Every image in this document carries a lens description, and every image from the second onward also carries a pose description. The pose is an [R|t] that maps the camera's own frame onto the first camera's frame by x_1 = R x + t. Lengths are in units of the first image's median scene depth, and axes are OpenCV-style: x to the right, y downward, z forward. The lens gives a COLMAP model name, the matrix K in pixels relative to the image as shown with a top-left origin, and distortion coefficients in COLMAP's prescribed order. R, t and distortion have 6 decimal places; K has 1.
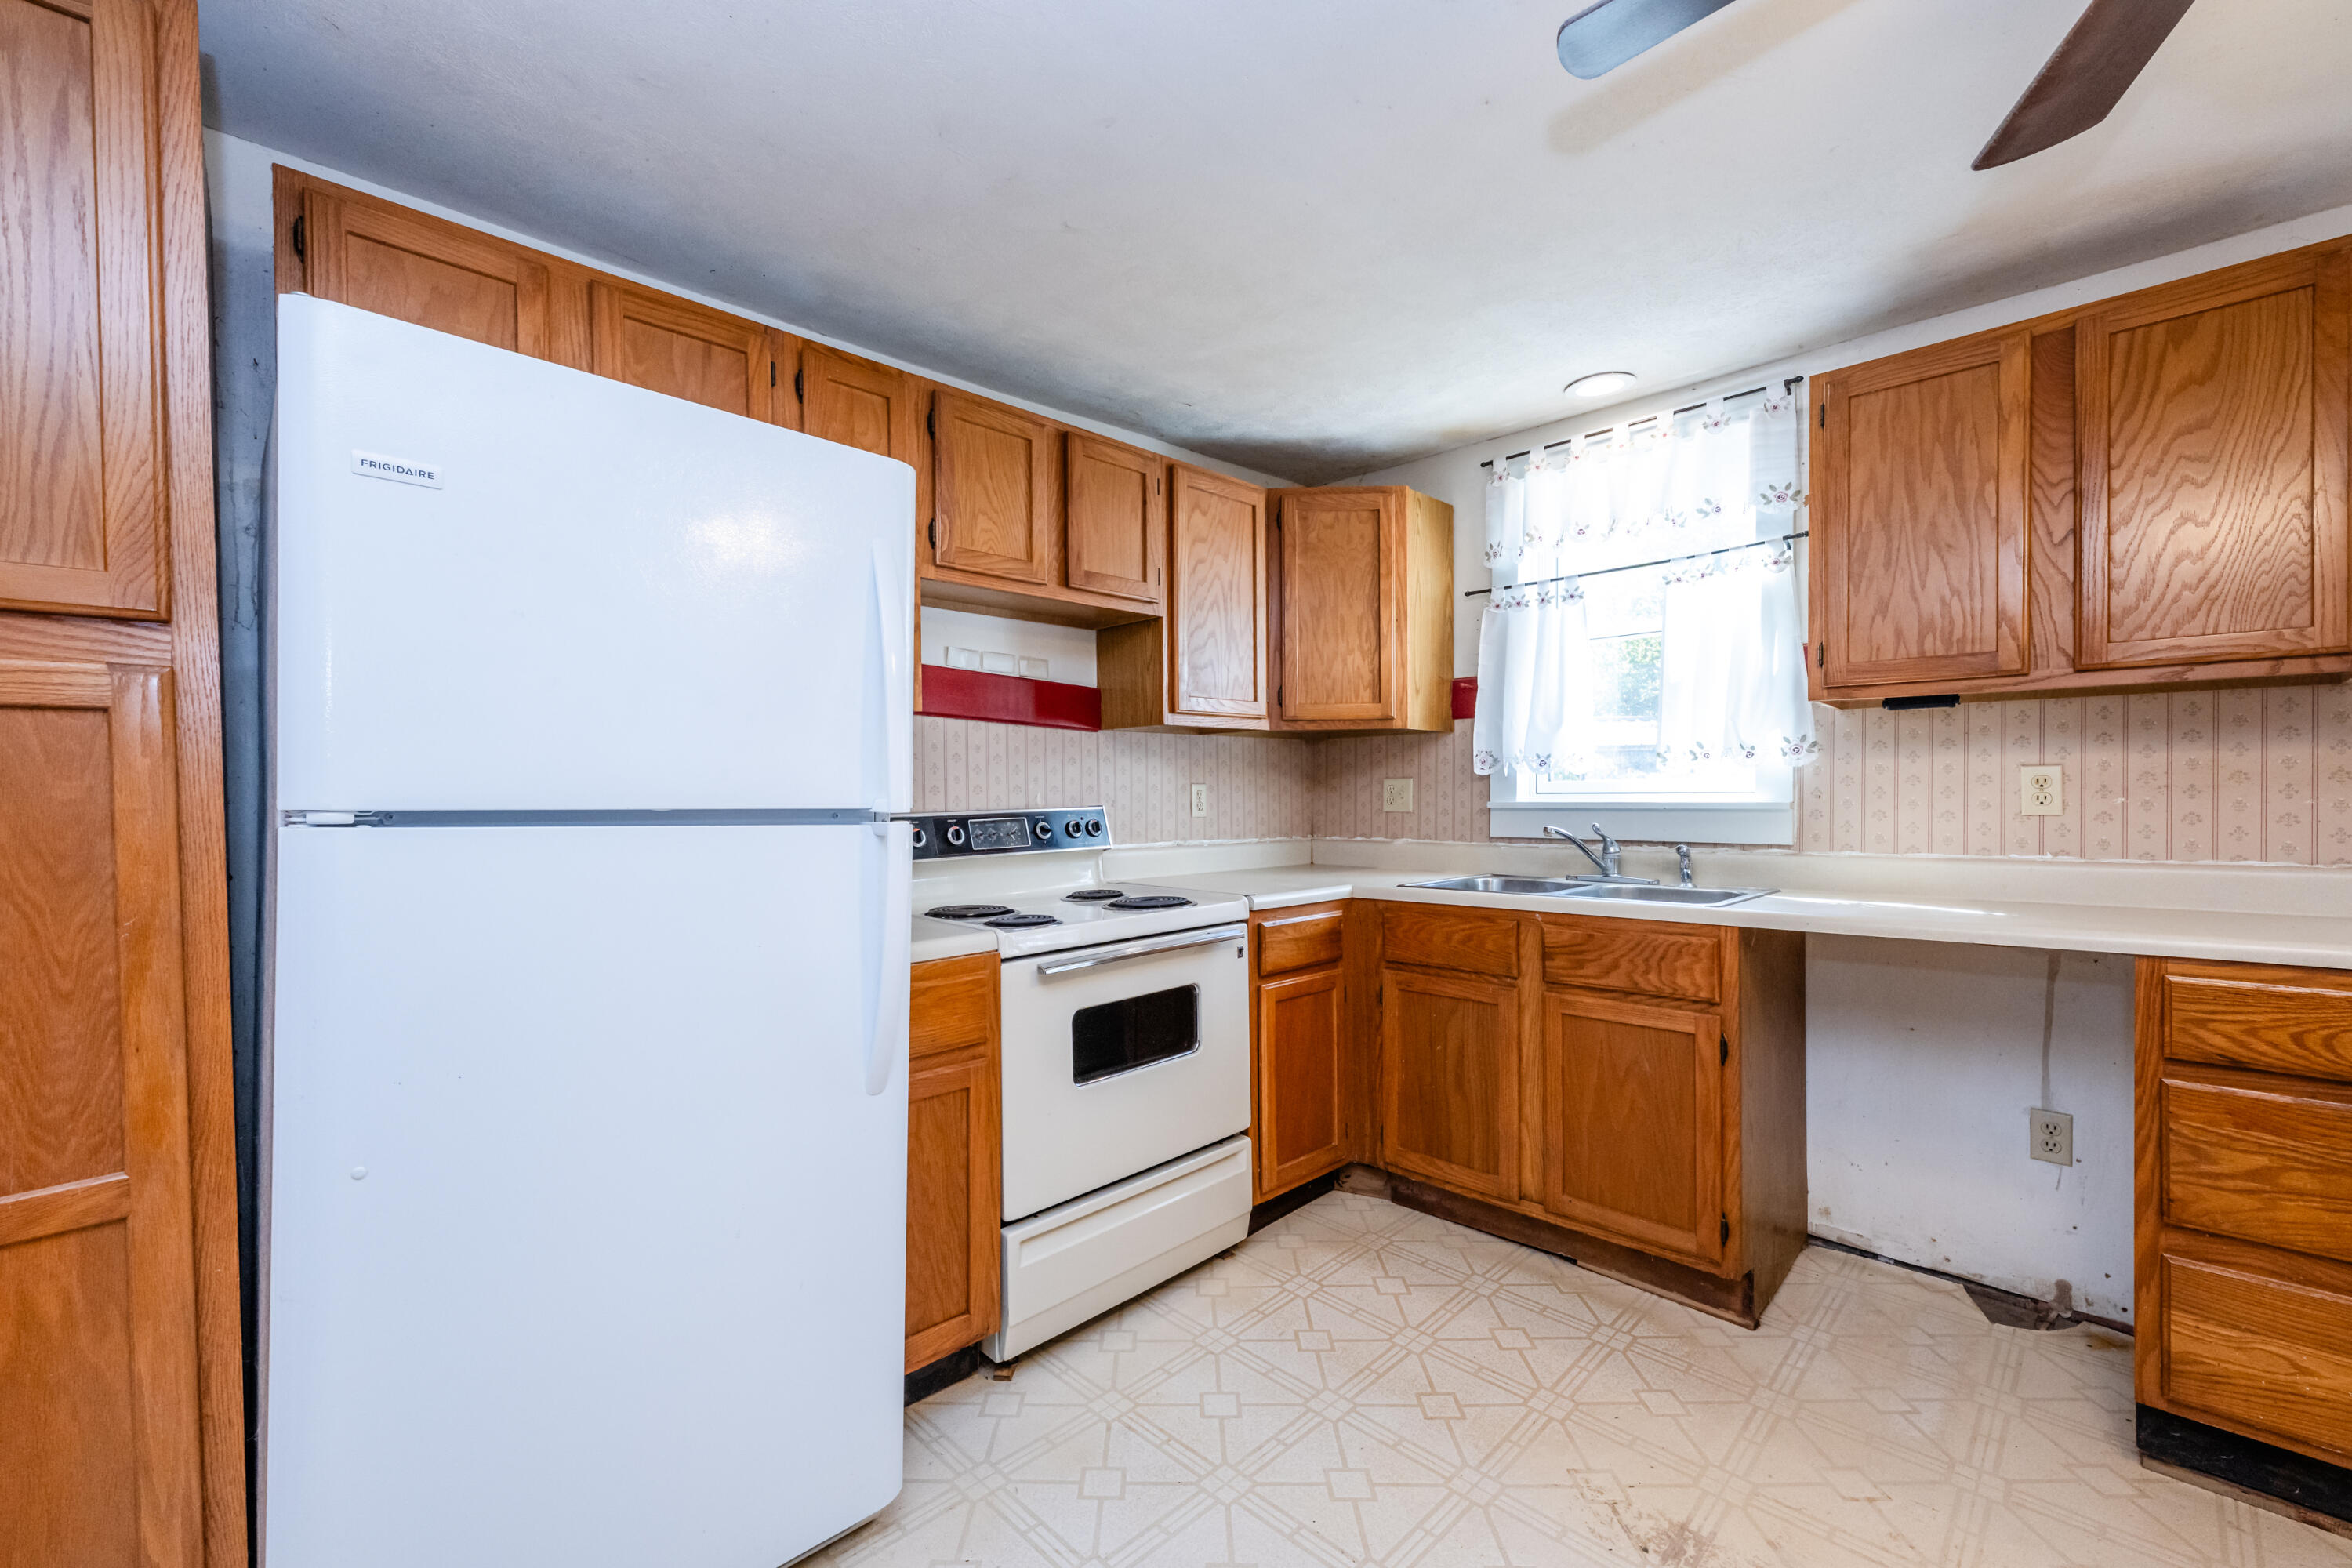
lens RADIAL K [[947.4, 0, 1171.0], [0, 947.4, 803.1], [0, 0, 1]] dist [-0.000882, -0.000028]
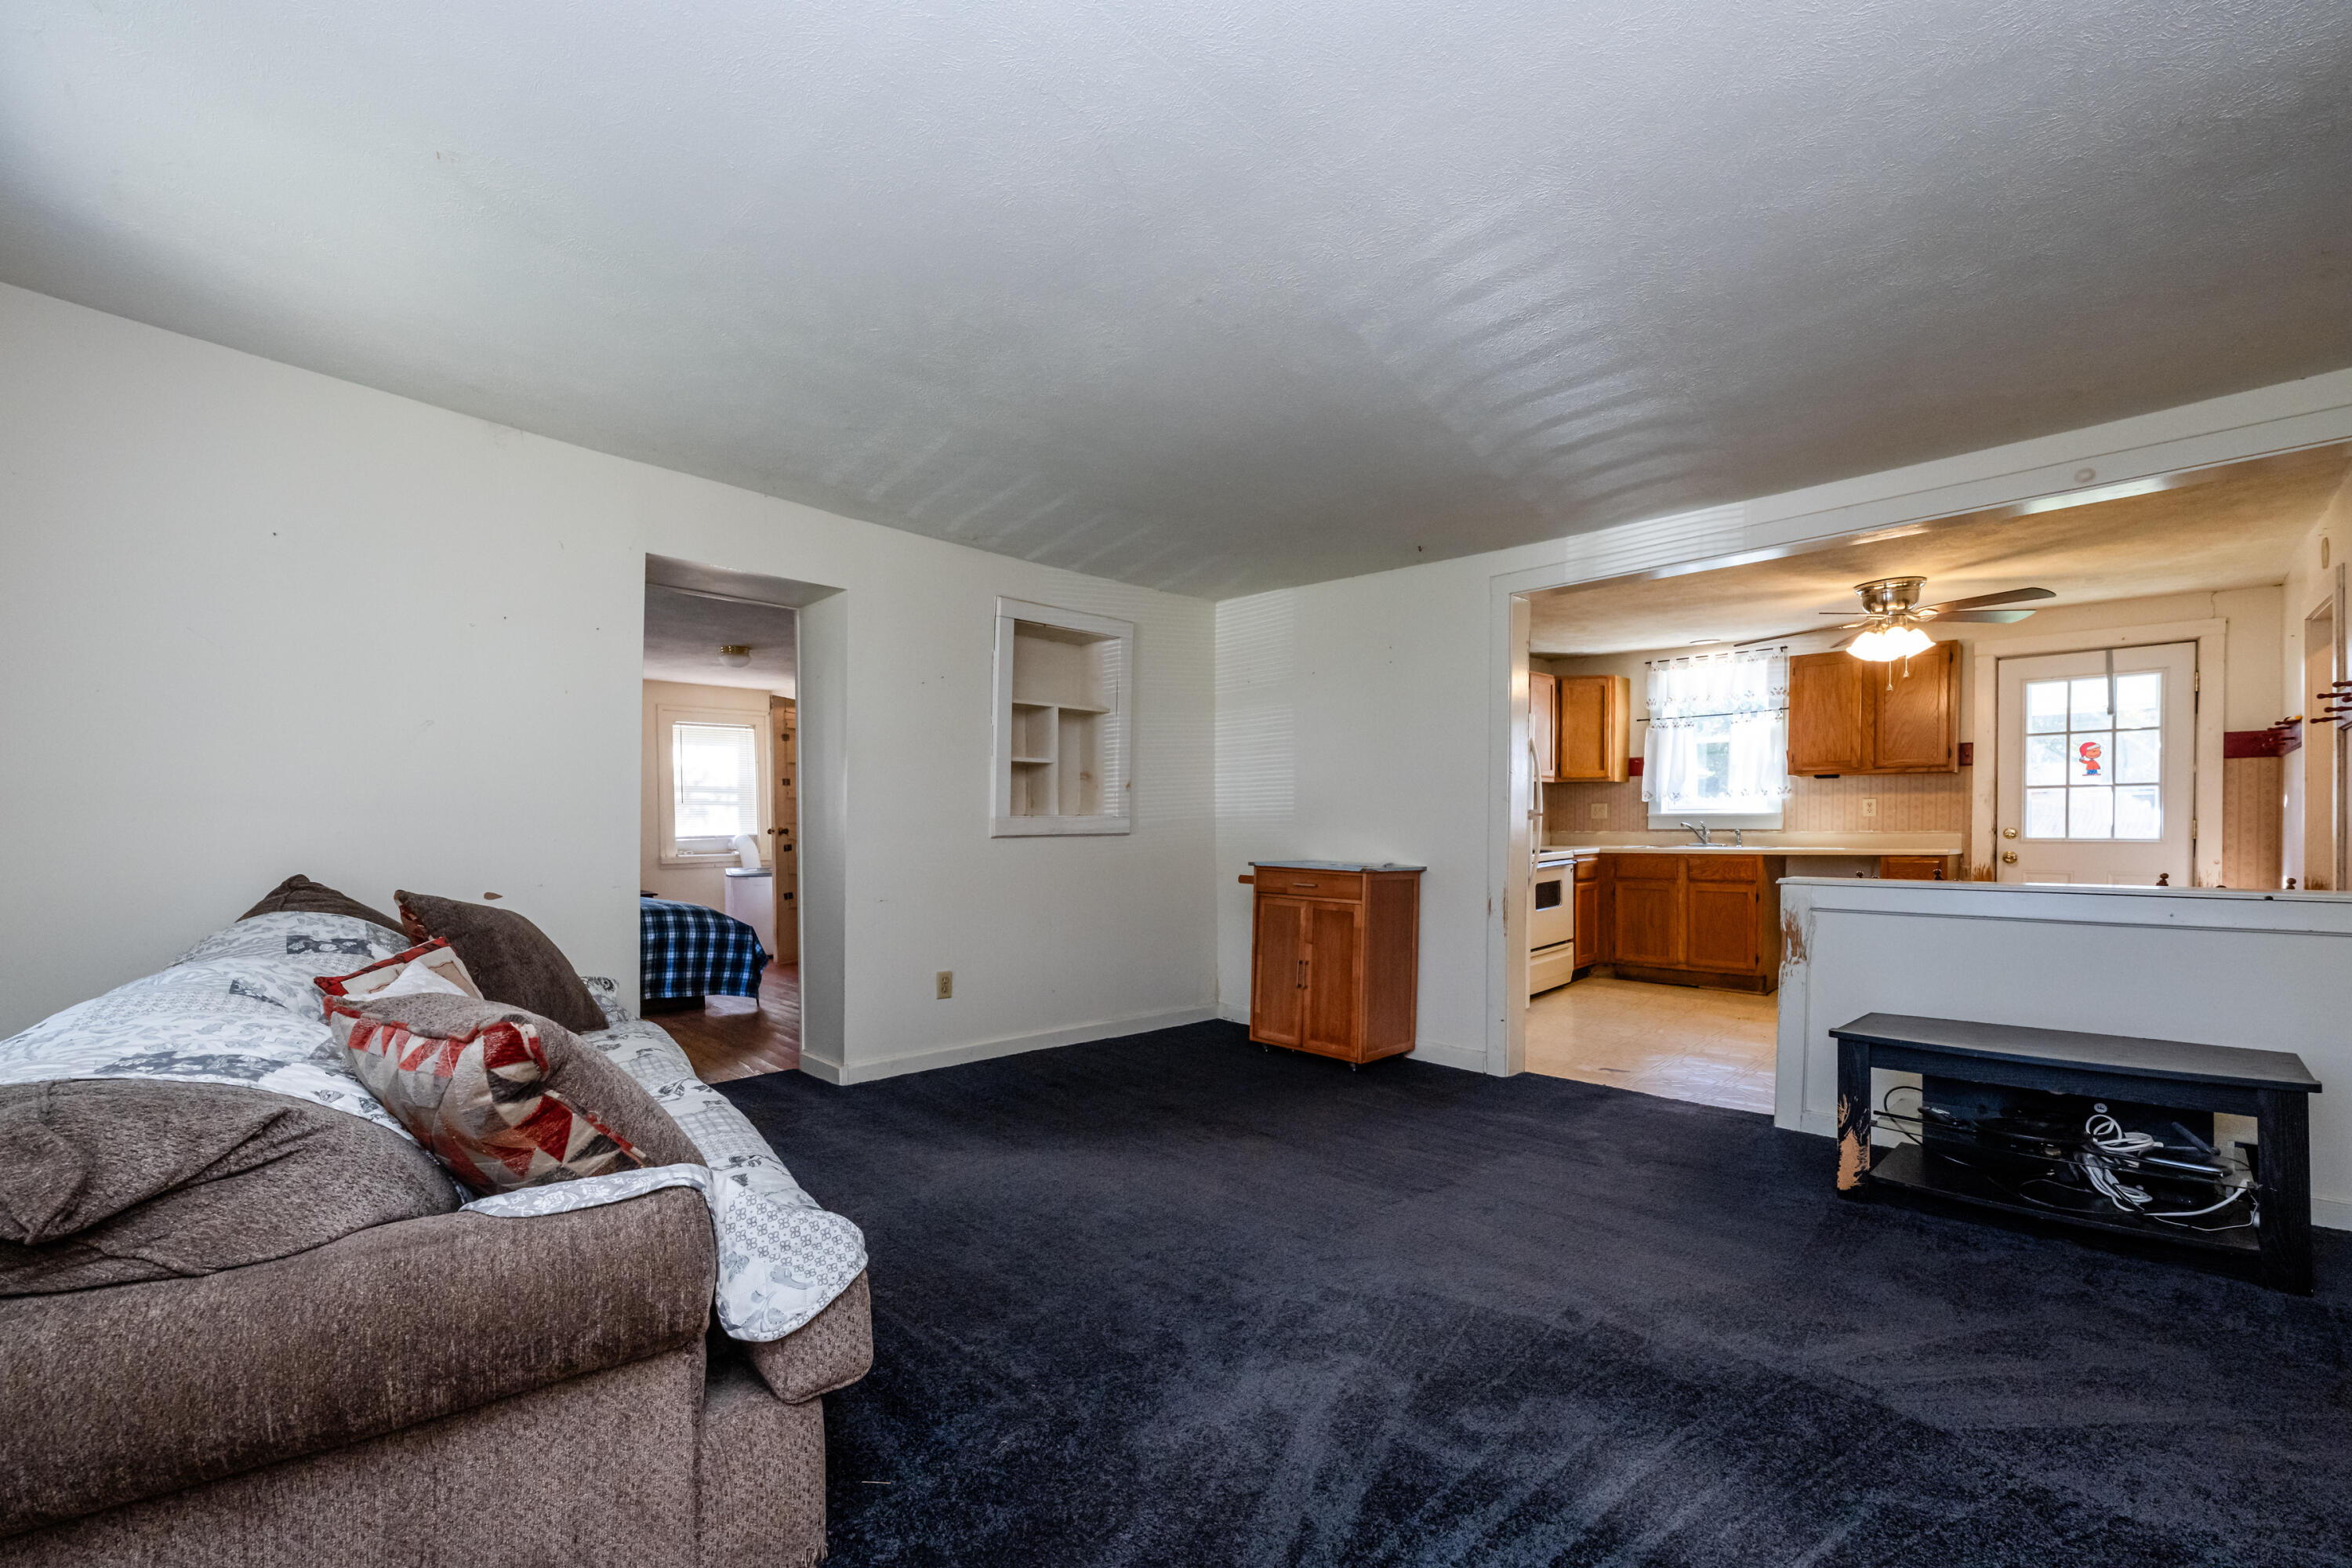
lens RADIAL K [[942.3, 0, 1174.2], [0, 942.3, 840.4], [0, 0, 1]] dist [-0.000268, -0.000025]
pose [[0.999981, -0.002619, 0.005599, -0.987118], [0.002521, 0.999847, 0.017307, 0.025519], [-0.005643, -0.017293, 0.999835, -1.517554]]
